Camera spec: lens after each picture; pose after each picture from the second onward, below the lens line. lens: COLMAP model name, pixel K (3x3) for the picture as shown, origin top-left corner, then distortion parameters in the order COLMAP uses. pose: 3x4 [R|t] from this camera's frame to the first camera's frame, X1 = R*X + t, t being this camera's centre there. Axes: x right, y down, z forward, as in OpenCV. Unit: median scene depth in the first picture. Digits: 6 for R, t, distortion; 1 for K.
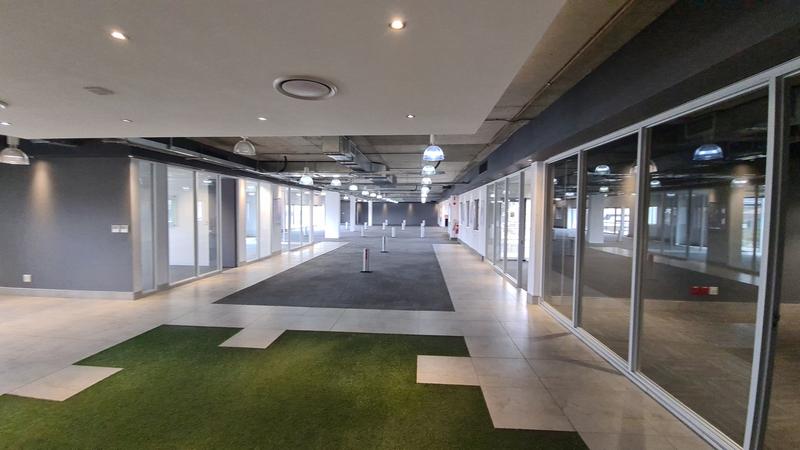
lens RADIAL K [[324.0, 0, 395.9], [0, 324.0, 224.5], [0, 0, 1]] dist [0.014275, -0.008424]
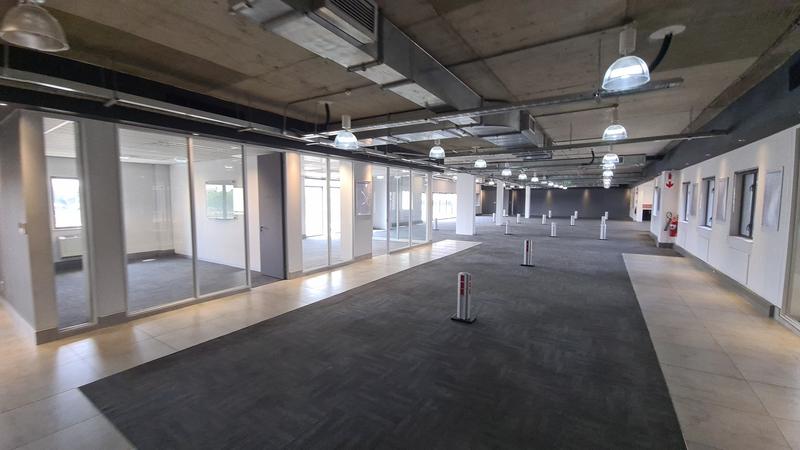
lens RADIAL K [[324.0, 0, 395.9], [0, 324.0, 224.5], [0, 0, 1]] dist [0.014275, -0.008424]
pose [[0.882910, 0.028427, -0.468681, 0.056101], [-0.013335, 0.999281, 0.035489, -0.018866], [0.469353, -0.025084, 0.882654, 0.617476]]
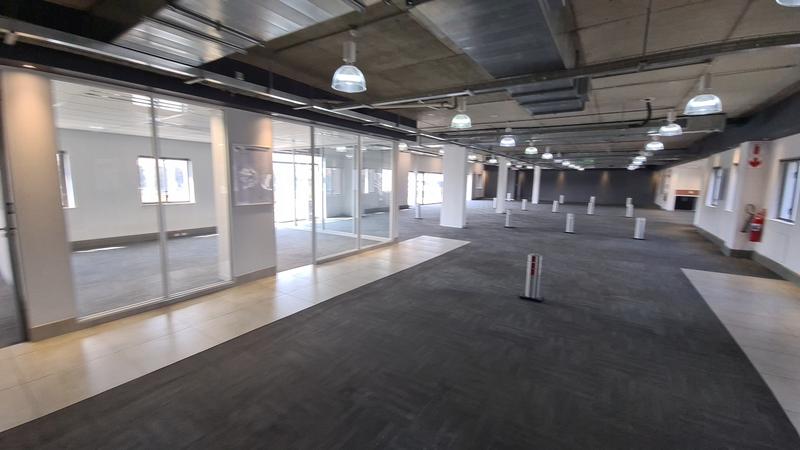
lens RADIAL K [[324.0, 0, 395.9], [0, 324.0, 224.5], [0, 0, 1]] dist [0.014275, -0.008424]
pose [[0.872775, 0.071745, -0.482821, 0.002738], [-0.028899, 0.994999, 0.095612, -0.041884], [0.487266, -0.069495, 0.870484, 1.120124]]
